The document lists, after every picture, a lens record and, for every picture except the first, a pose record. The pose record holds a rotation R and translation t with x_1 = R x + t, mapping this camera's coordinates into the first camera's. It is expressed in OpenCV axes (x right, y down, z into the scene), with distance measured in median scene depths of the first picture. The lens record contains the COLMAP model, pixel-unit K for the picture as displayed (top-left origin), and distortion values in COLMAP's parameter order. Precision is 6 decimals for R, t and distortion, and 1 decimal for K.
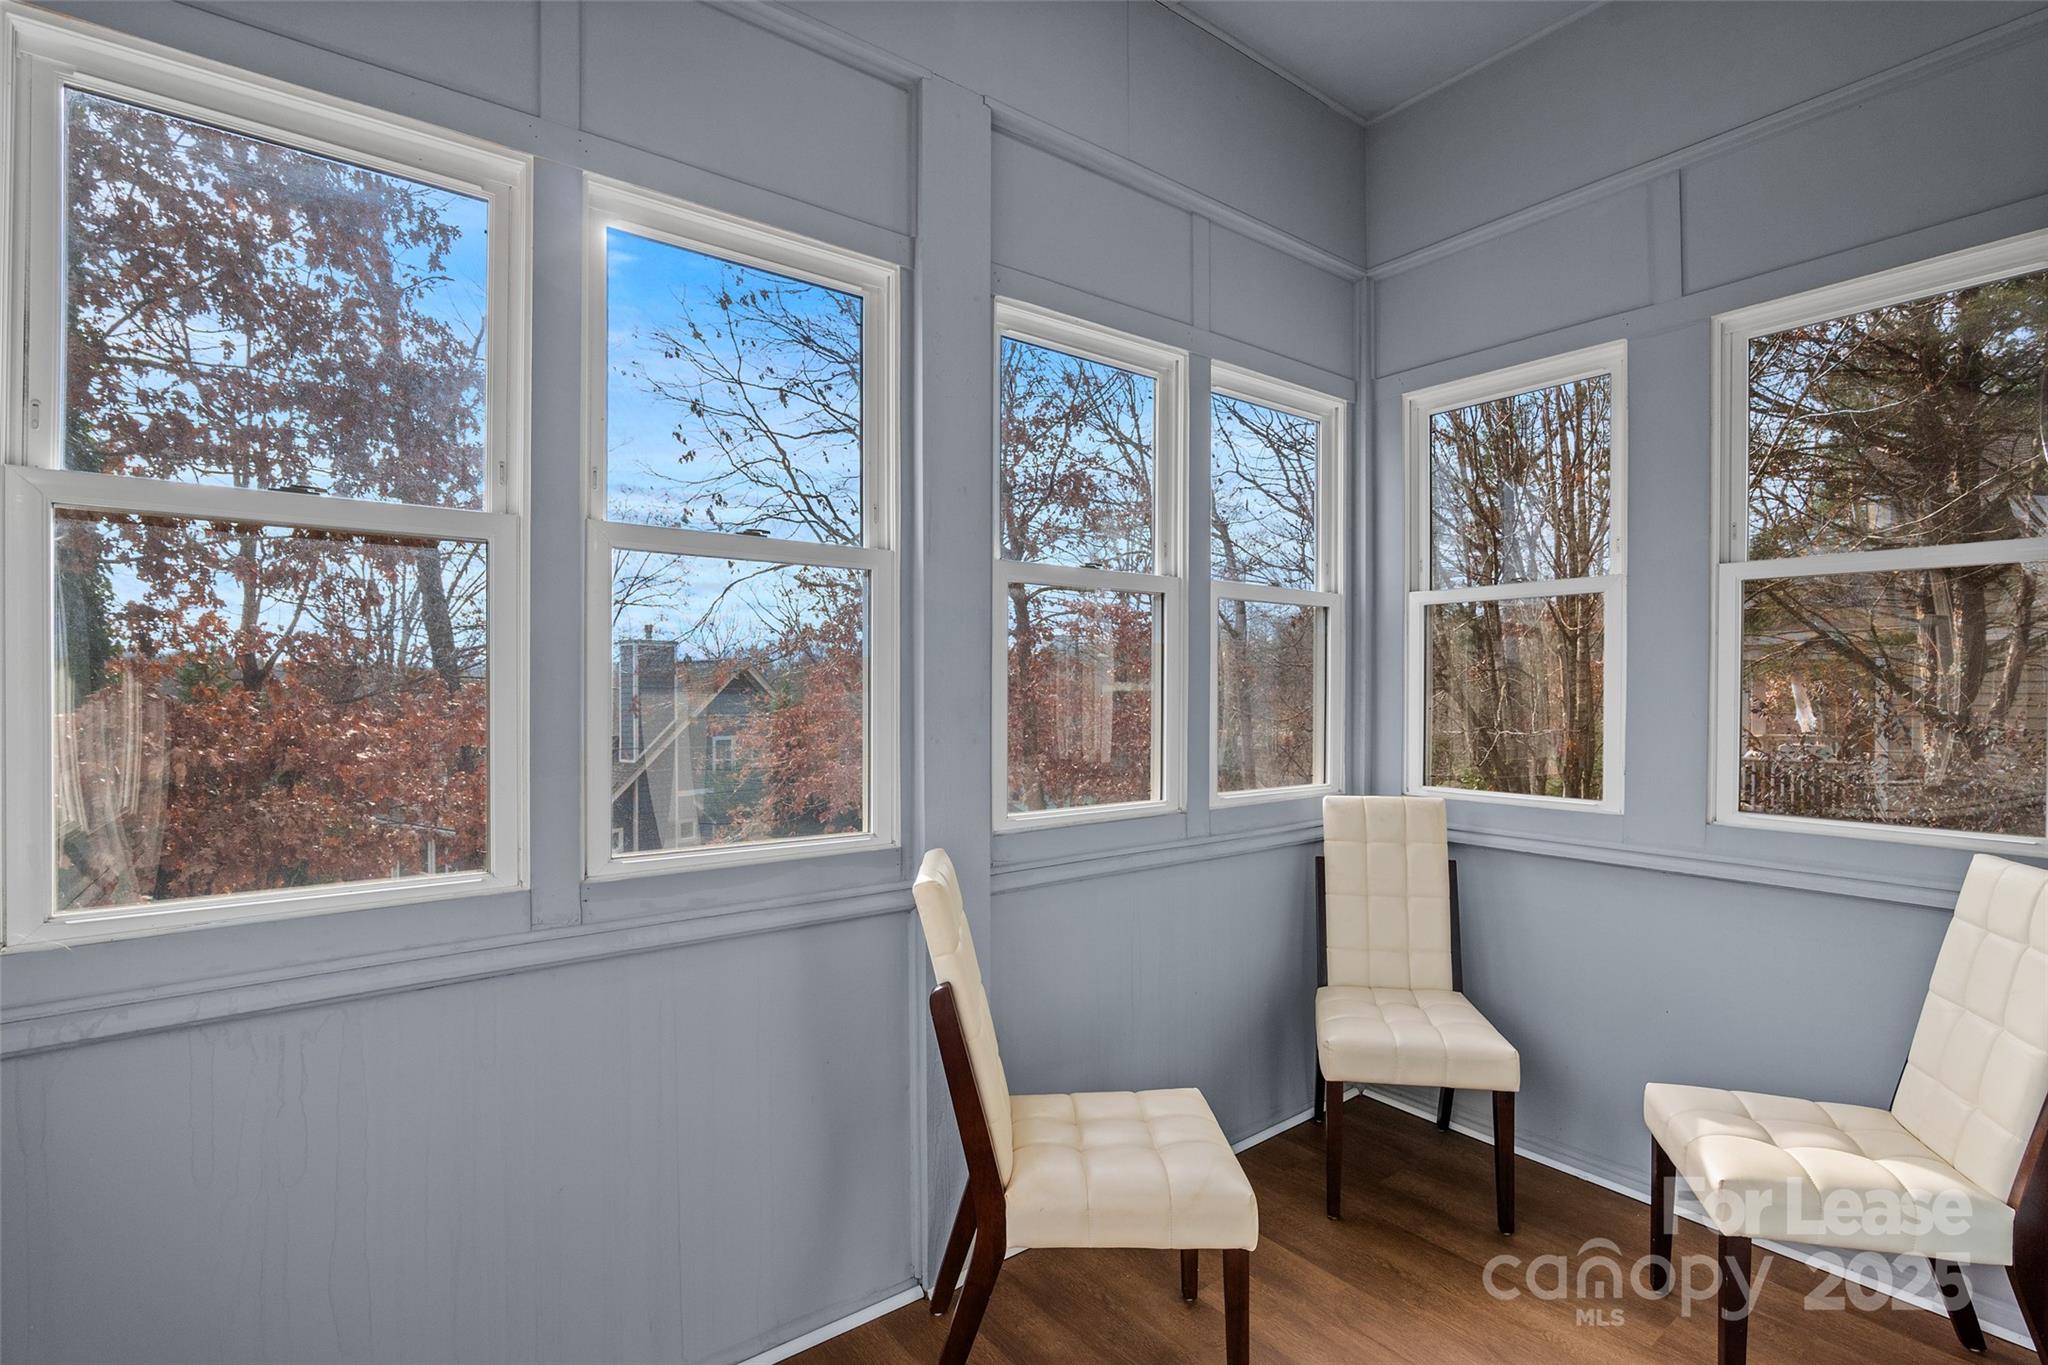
lens RADIAL K [[950.2, 0, 1021.8], [0, 950.2, 689.9], [0, 0, 1]] dist [-0.019702, 0.006411]
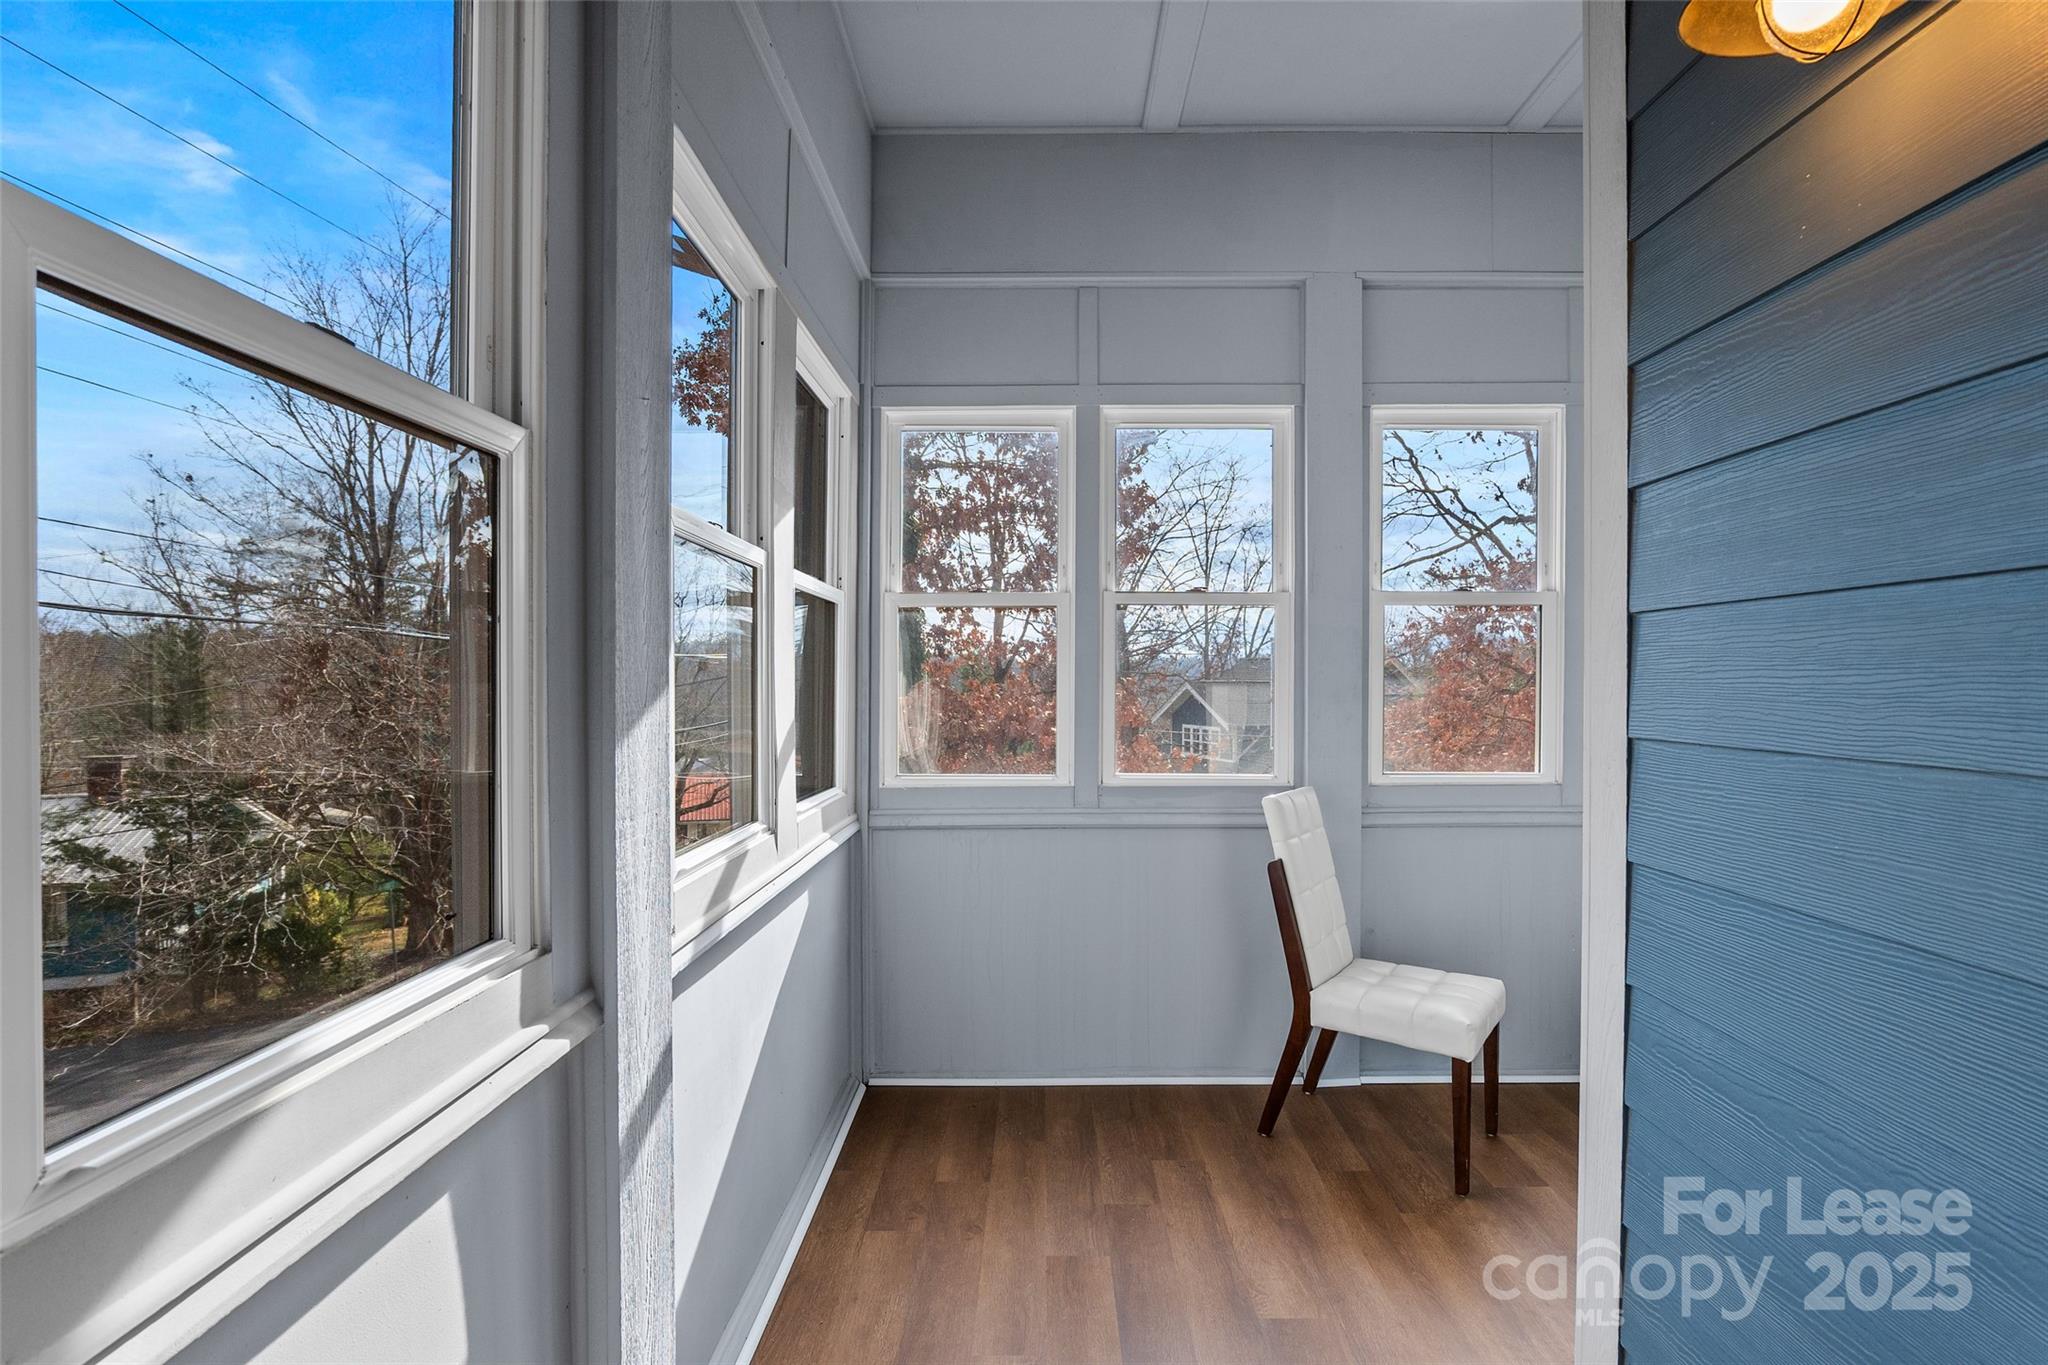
lens RADIAL K [[950.2, 0, 1027.5], [0, 950.2, 689.3], [0, 0, 1]] dist [-0.019702, 0.006411]
pose [[0.785946, 0.005065, -0.618274, 0.376042], [-0.001287, 0.999978, 0.006557, 0.000419], [0.618293, -0.004357, 0.785935, -0.363423]]
